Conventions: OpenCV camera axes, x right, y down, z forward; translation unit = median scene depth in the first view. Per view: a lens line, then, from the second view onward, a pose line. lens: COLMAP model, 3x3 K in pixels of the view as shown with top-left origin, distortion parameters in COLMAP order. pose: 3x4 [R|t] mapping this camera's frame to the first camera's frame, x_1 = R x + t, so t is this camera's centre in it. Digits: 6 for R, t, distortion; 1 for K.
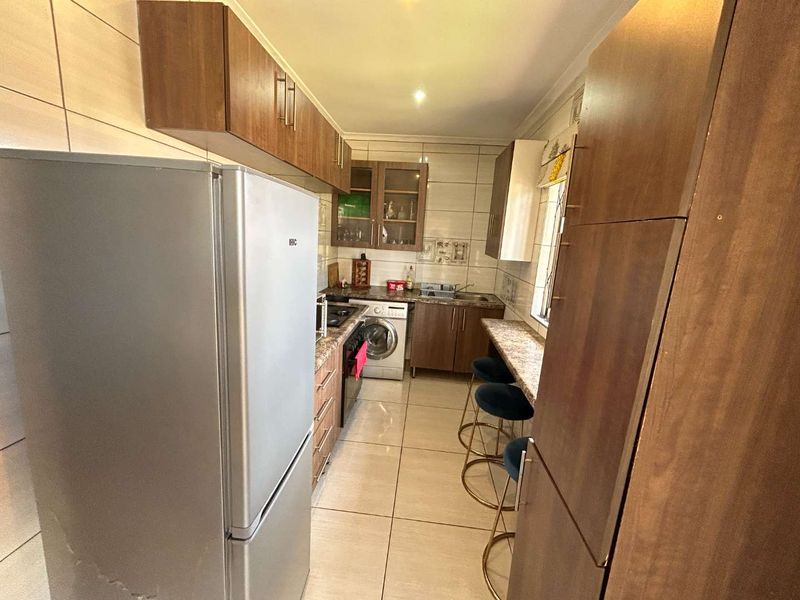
lens RADIAL K [[323.7, 0, 399.7], [0, 323.7, 297.5], [0, 0, 1]] dist [-0.003972, 0.002247]
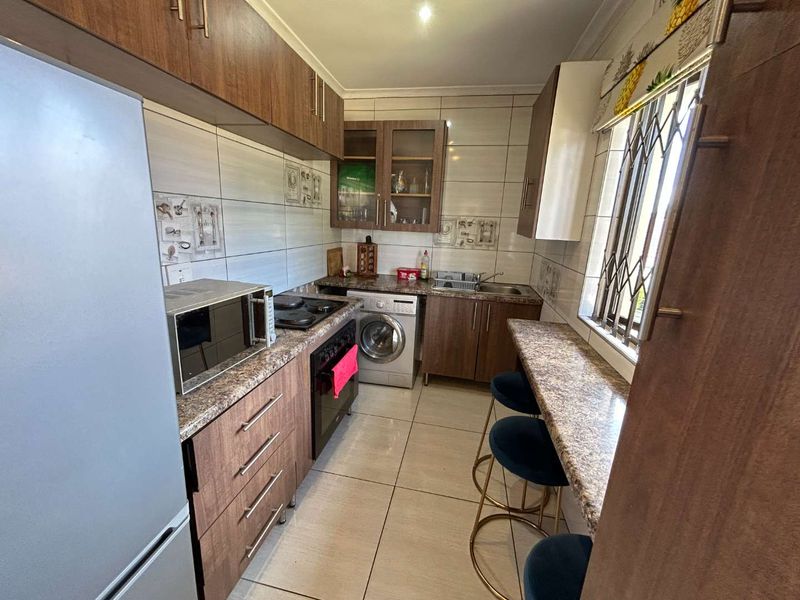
lens RADIAL K [[323.7, 0, 399.8], [0, 323.7, 298.4], [0, 0, 1]] dist [-0.003972, 0.002247]
pose [[0.993664, 0.010617, -0.111893, 0.075369], [-0.006373, 0.999249, 0.038220, -0.007870], [0.112215, -0.037265, 0.992985, 0.198620]]
